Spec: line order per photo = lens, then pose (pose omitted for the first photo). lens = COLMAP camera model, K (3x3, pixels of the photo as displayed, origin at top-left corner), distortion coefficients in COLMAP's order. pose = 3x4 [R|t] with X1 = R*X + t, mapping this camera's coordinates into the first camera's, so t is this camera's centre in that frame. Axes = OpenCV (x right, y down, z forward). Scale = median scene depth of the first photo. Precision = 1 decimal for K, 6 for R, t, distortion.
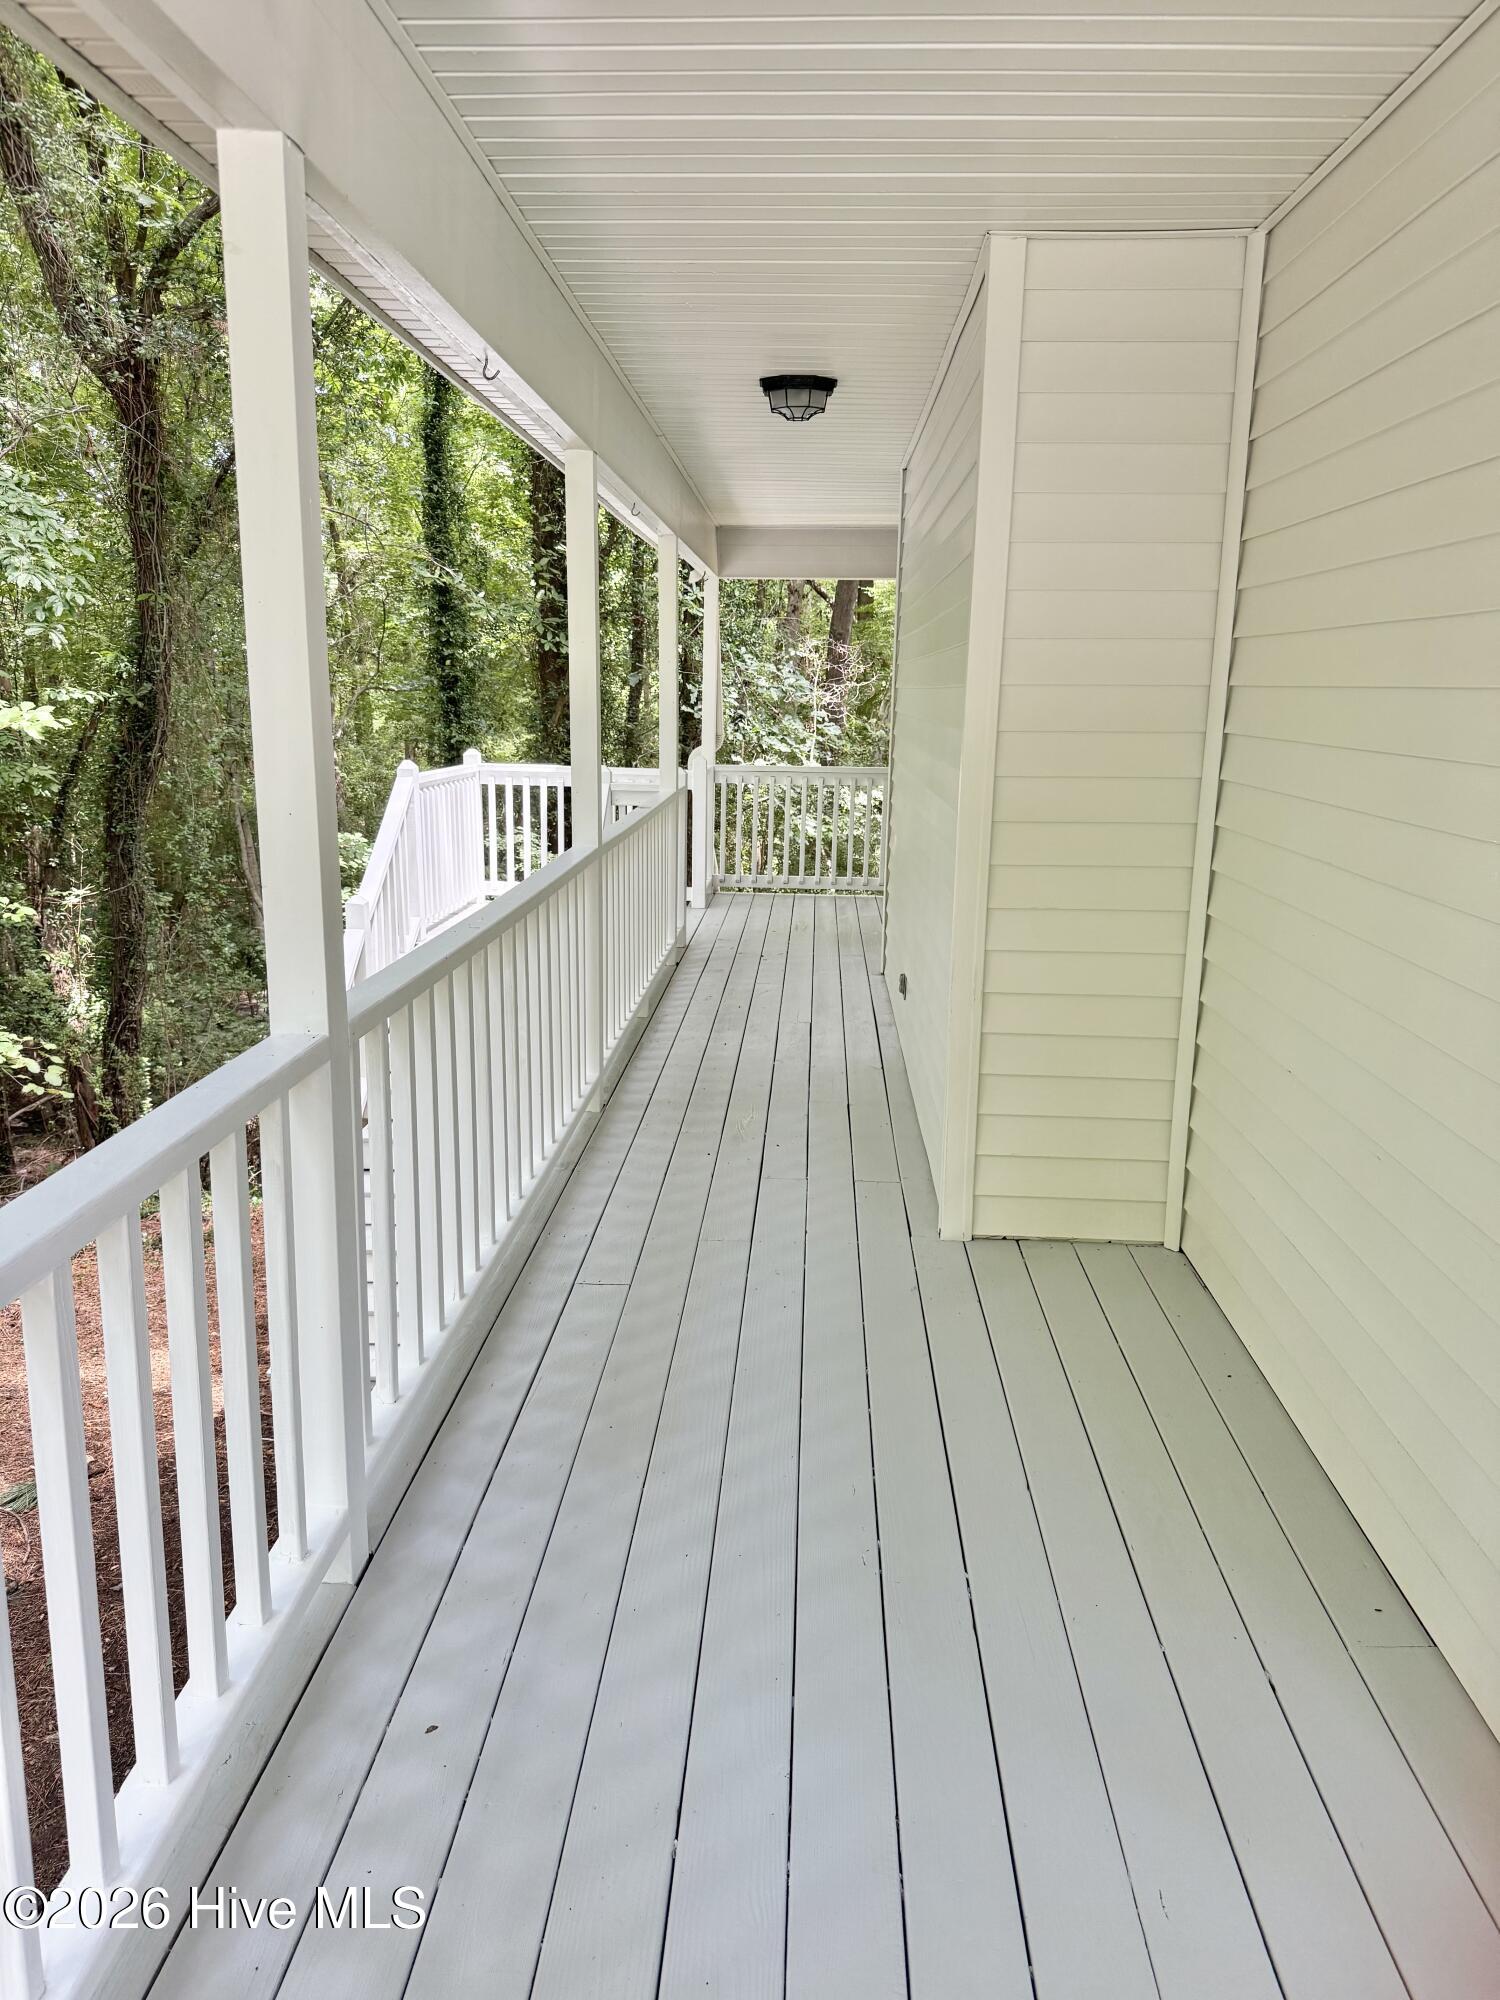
lens RADIAL K [[1420.0, 0, 749.2], [0, 1420.0, 1002.6], [0, 0, 1]] dist [0.053435, 0.000394]
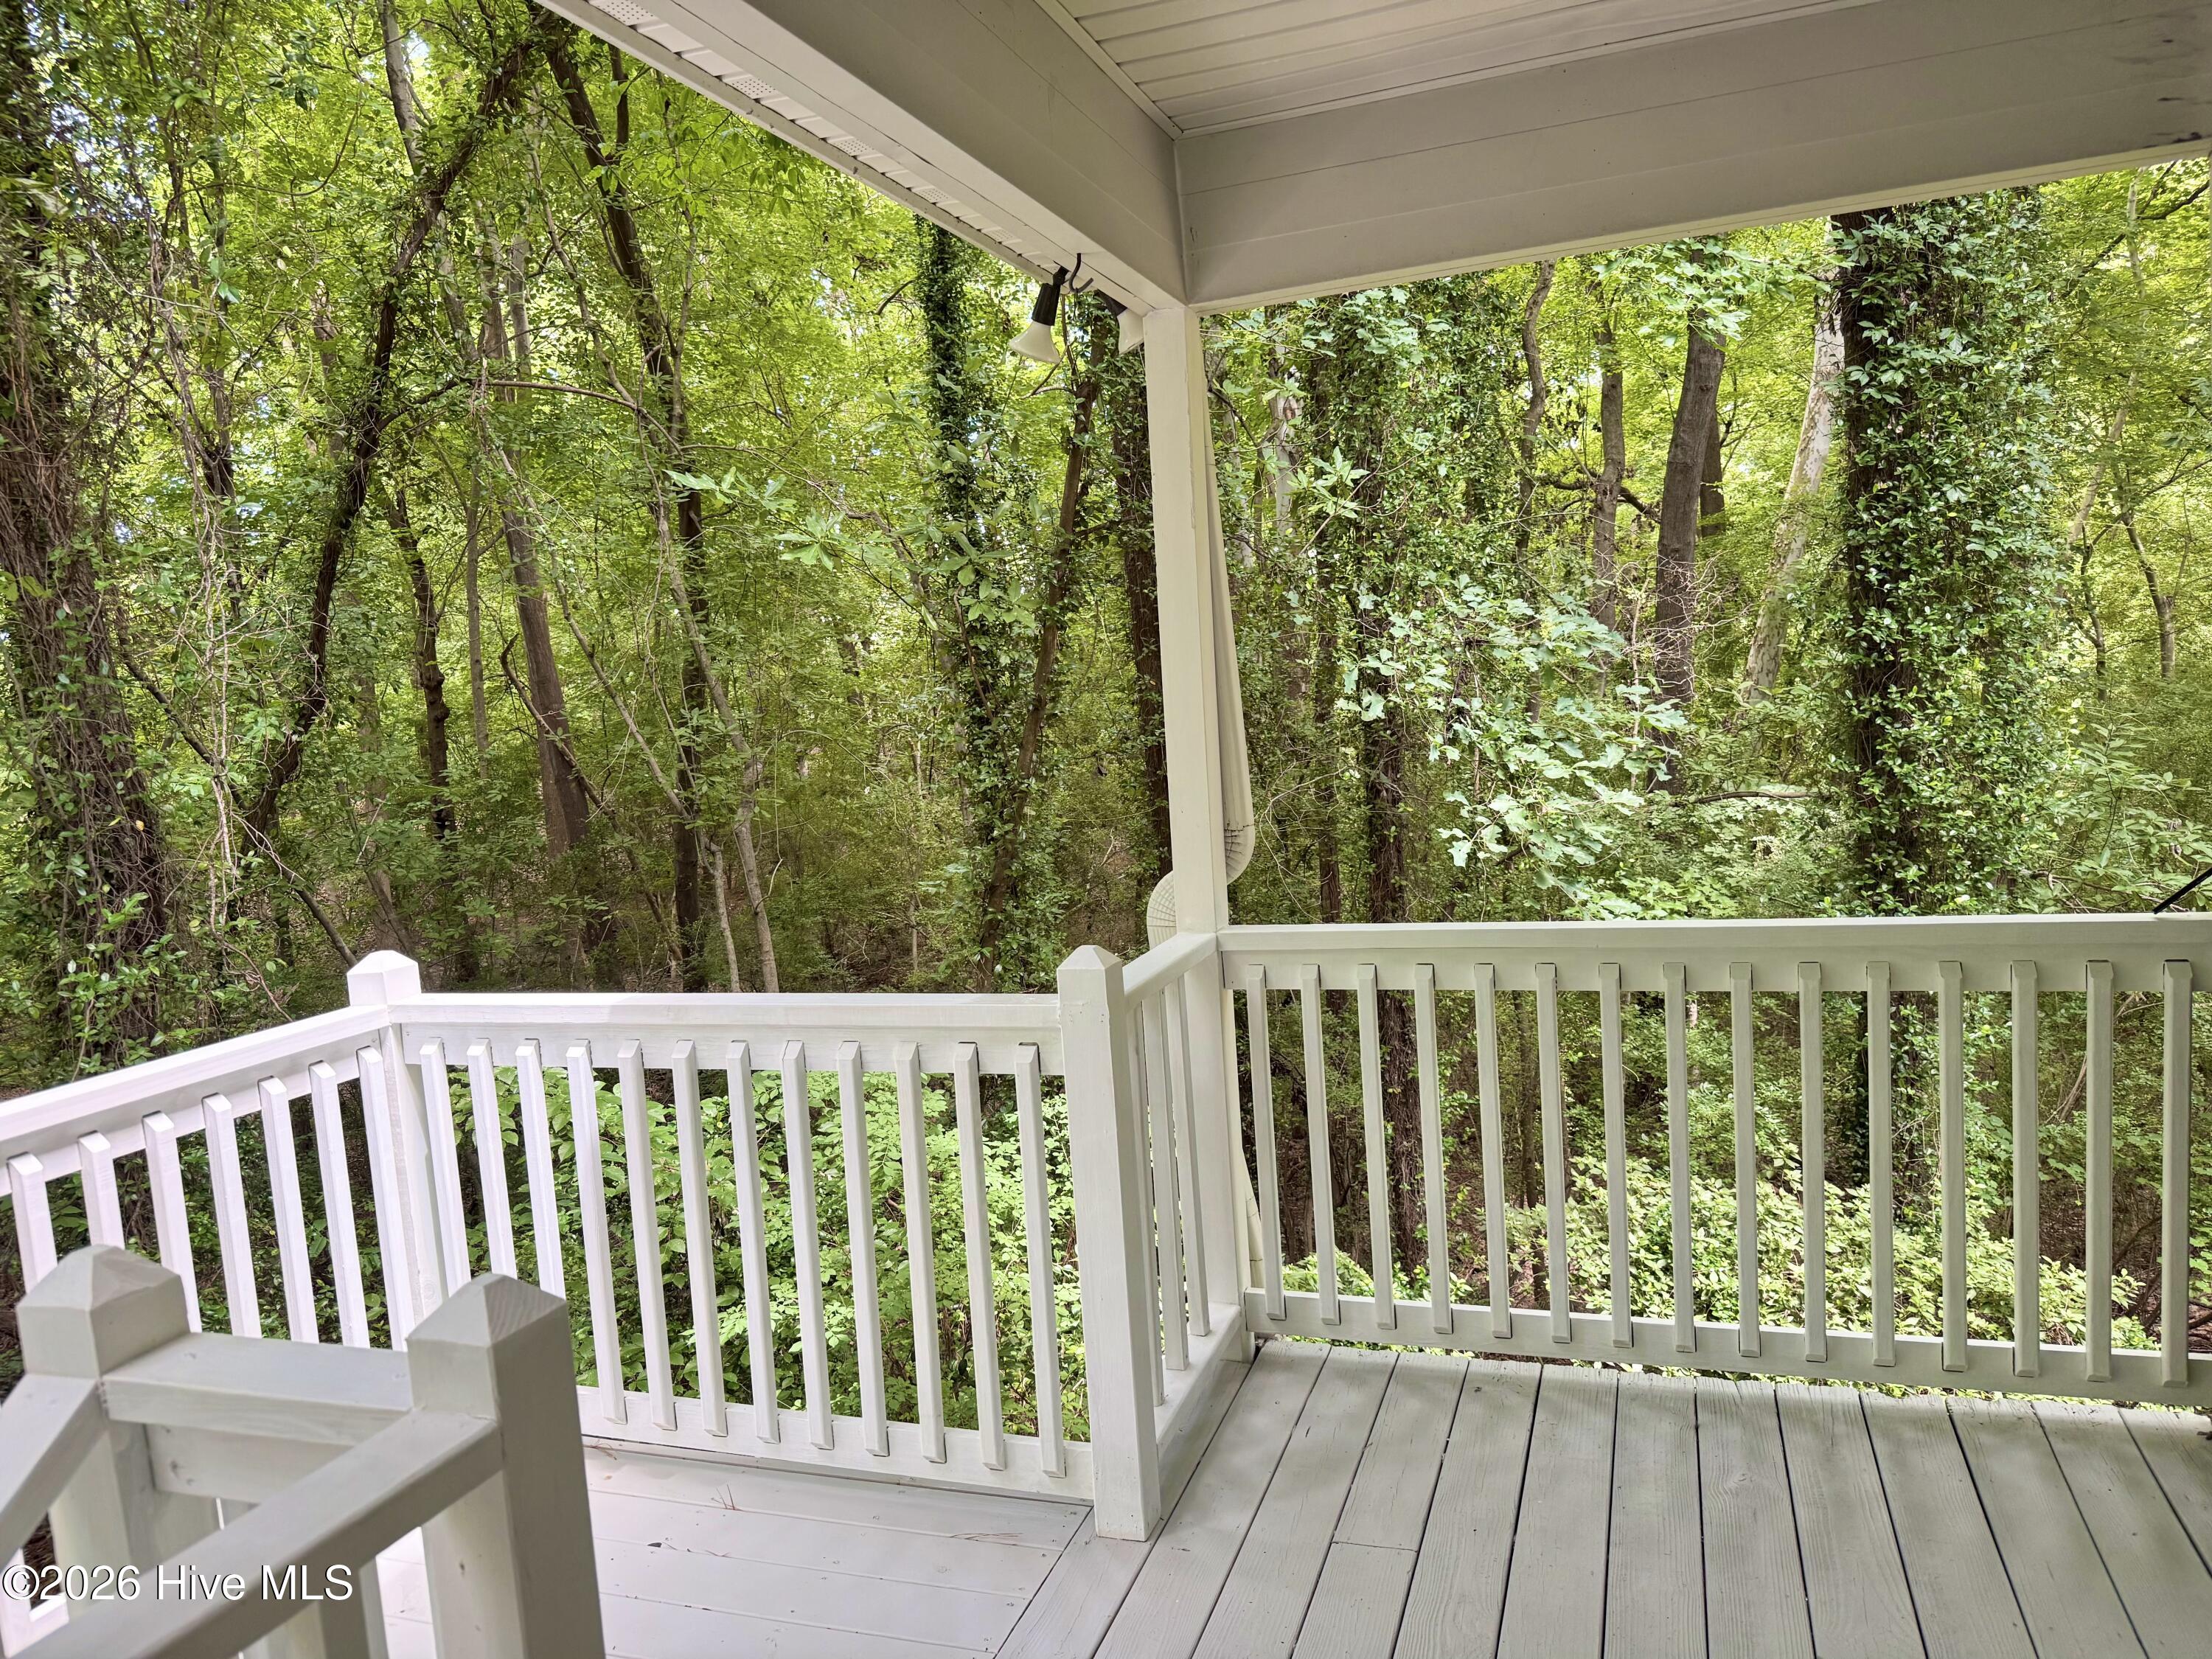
lens RADIAL K [[1570.5, 0, 1106.7], [0, 1570.5, 828.3], [0, 0, 1]] dist [0.053435, 0.000394]
pose [[0.954671, -0.063206, -0.290876, 0.032398], [0.029678, 0.992538, -0.118268, -0.098471], [0.296181, 0.104274, 0.949423, 0.445144]]
